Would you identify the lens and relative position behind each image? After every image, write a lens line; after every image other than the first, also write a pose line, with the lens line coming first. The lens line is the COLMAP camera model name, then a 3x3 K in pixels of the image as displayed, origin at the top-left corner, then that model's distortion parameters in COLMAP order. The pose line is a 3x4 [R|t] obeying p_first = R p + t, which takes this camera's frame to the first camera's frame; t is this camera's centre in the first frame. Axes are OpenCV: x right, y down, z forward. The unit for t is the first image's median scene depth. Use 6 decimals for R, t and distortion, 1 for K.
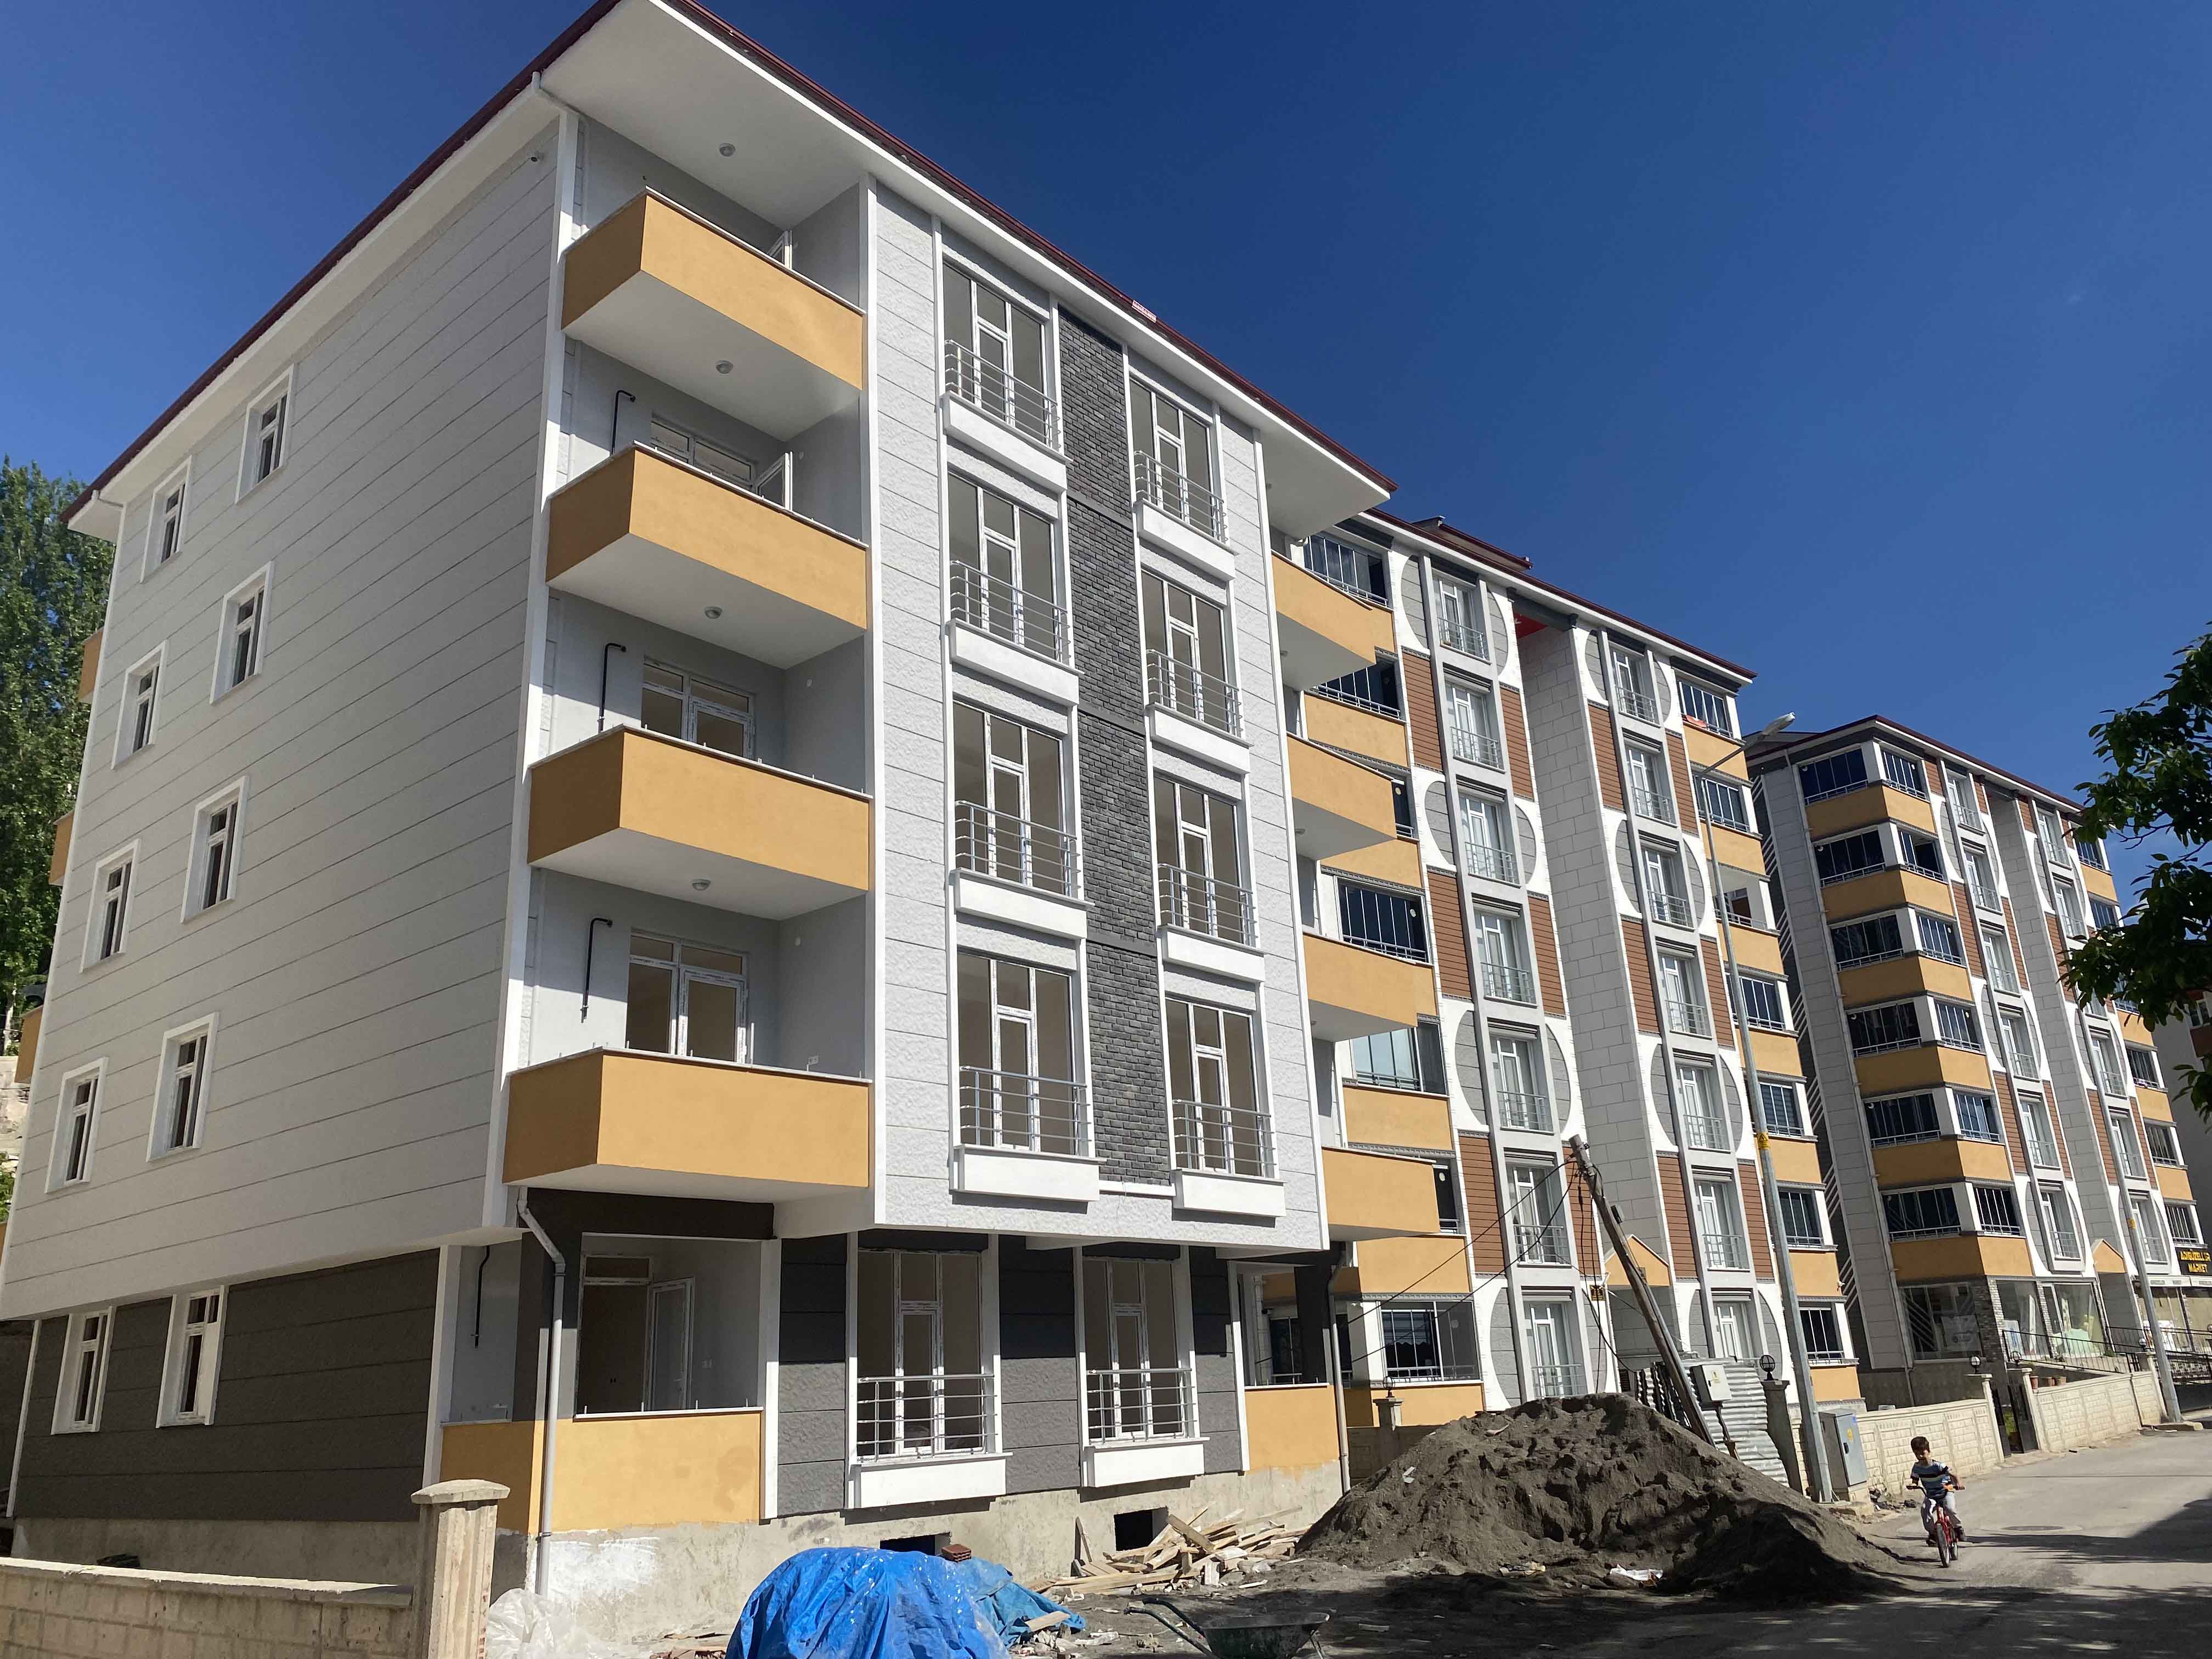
lens RADIAL K [[1668.0, 0, 1101.6], [0, 1668.0, 826.9], [0, 0, 1]] dist [0.163874, -0.446060]
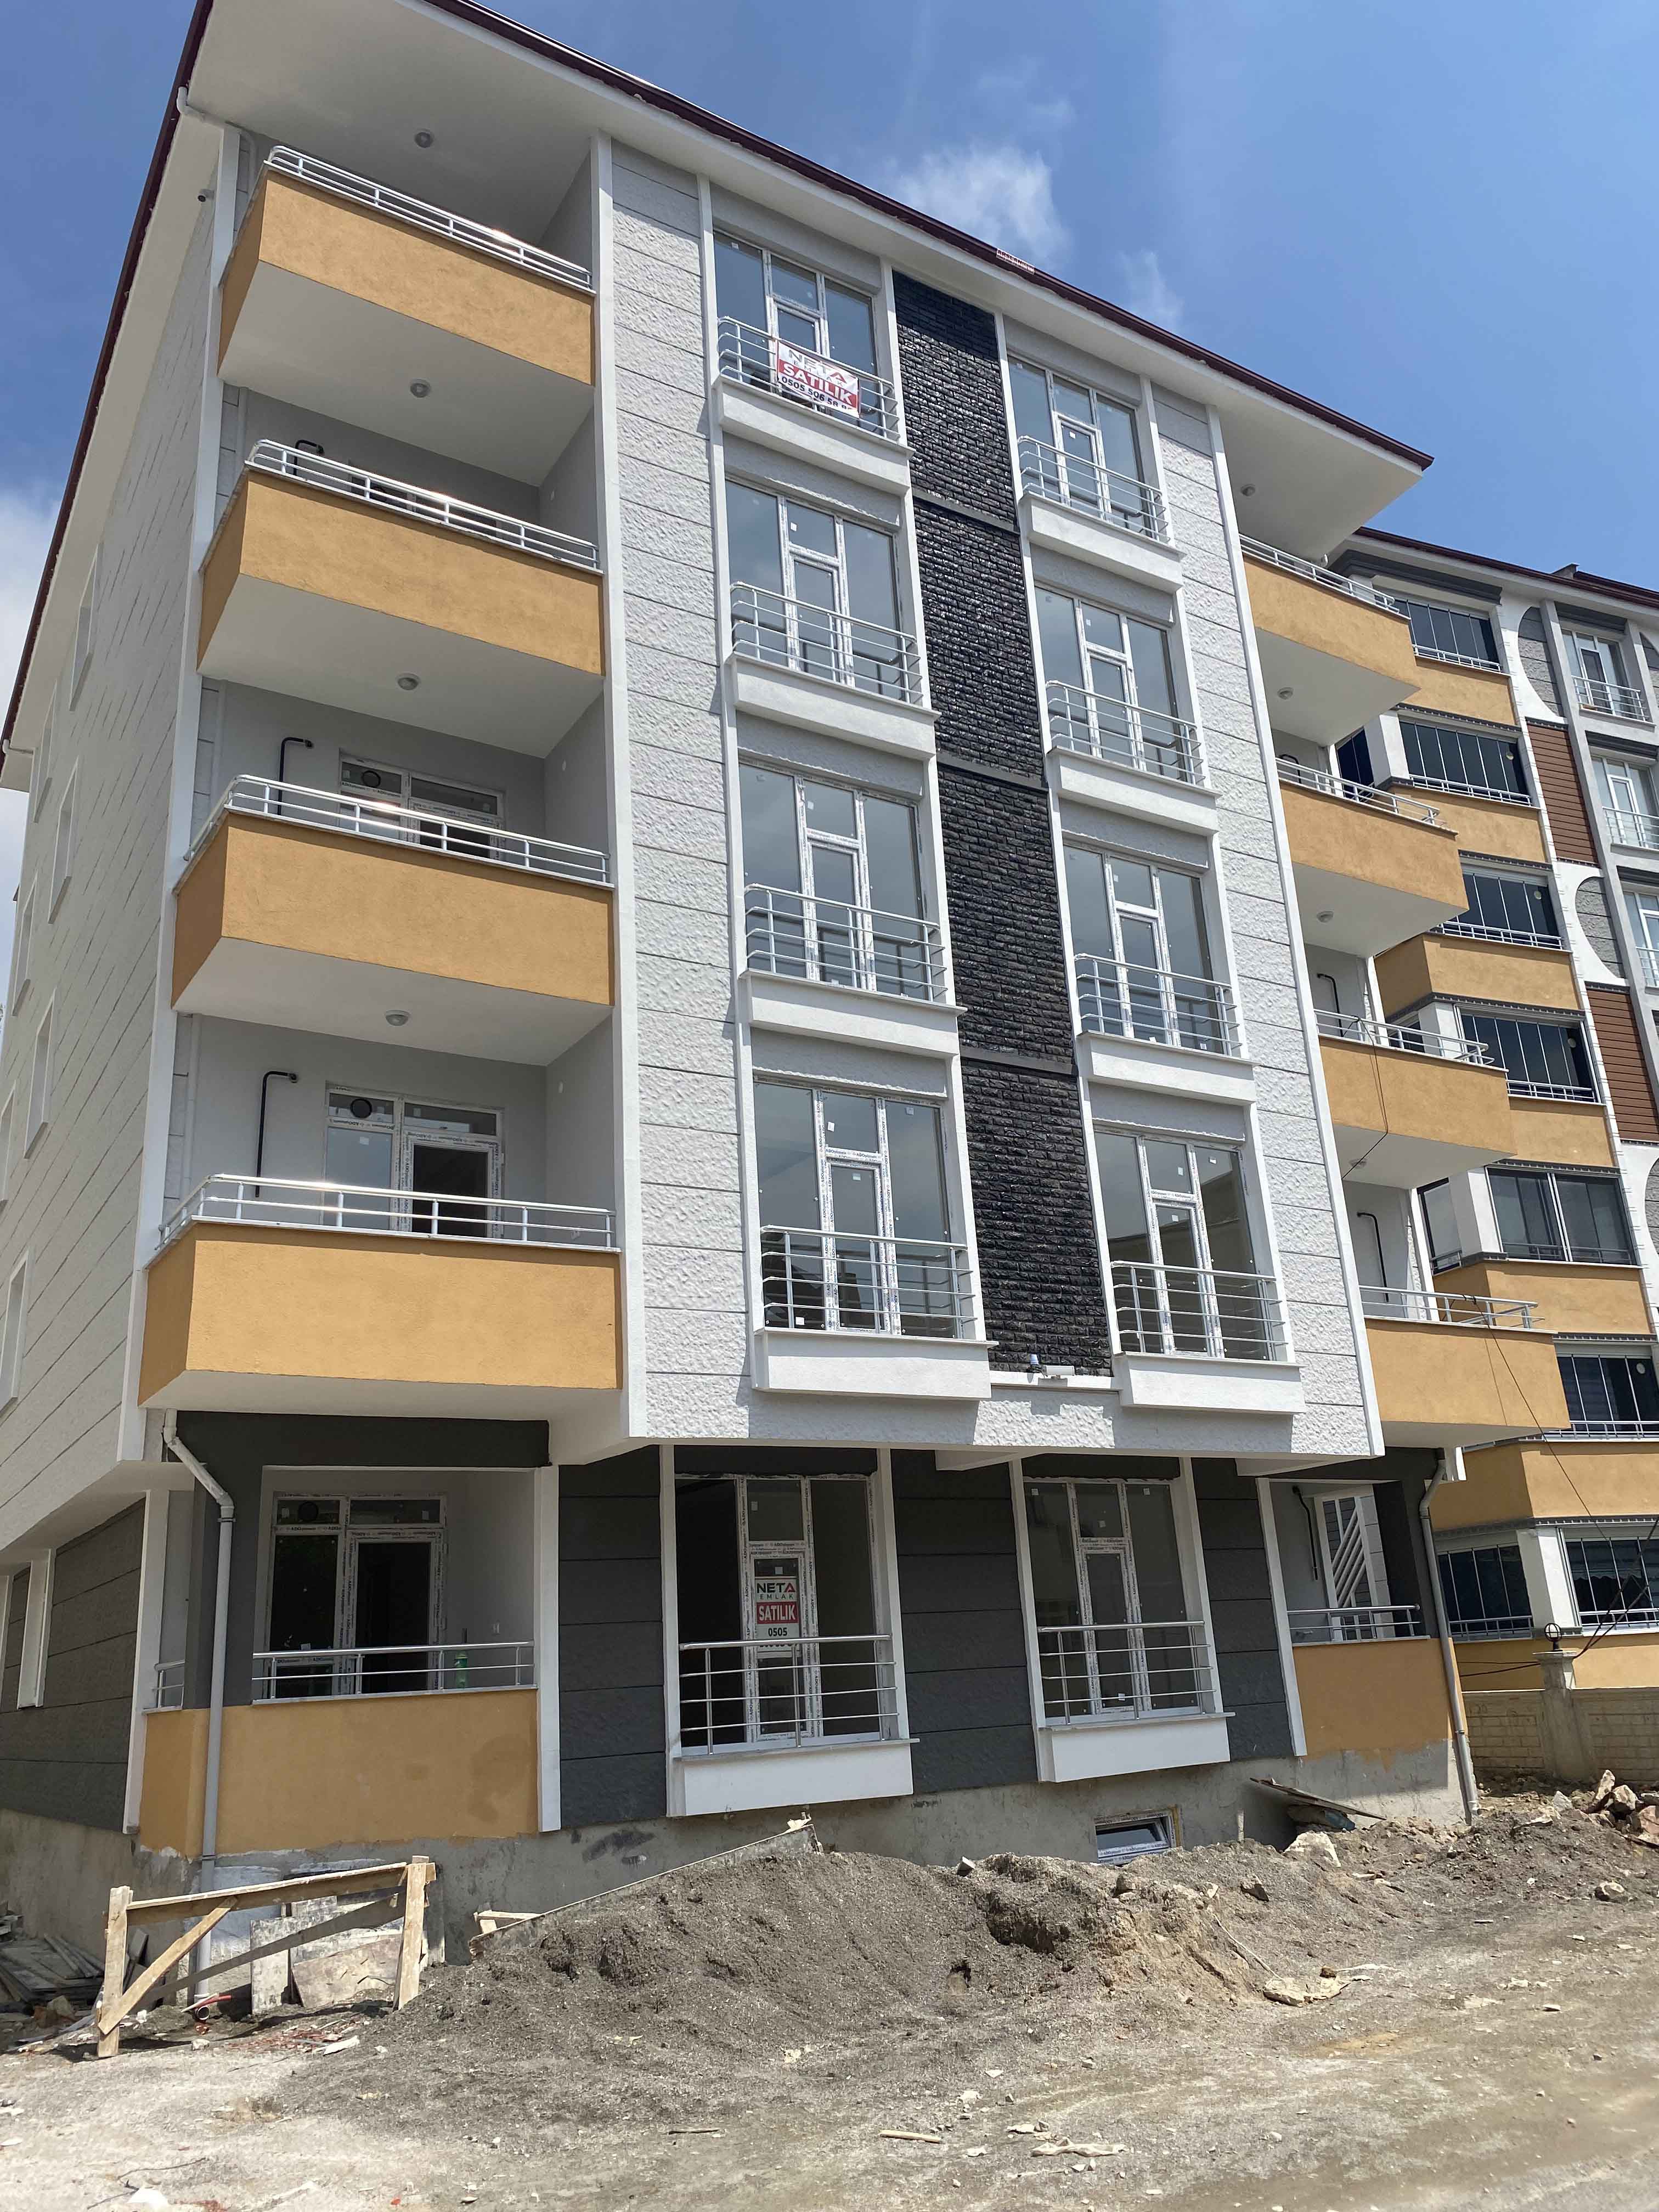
lens RADIAL K [[1668.4, 0, 829.5], [0, 1668.4, 1106.0], [0, 0, 1]] dist [0.161277, -0.426944]
pose [[0.953383, -0.108217, -0.281691, 0.141410], [0.111909, 0.993714, -0.002999, 0.083886], [0.280245, -0.028664, 0.959501, 0.260412]]
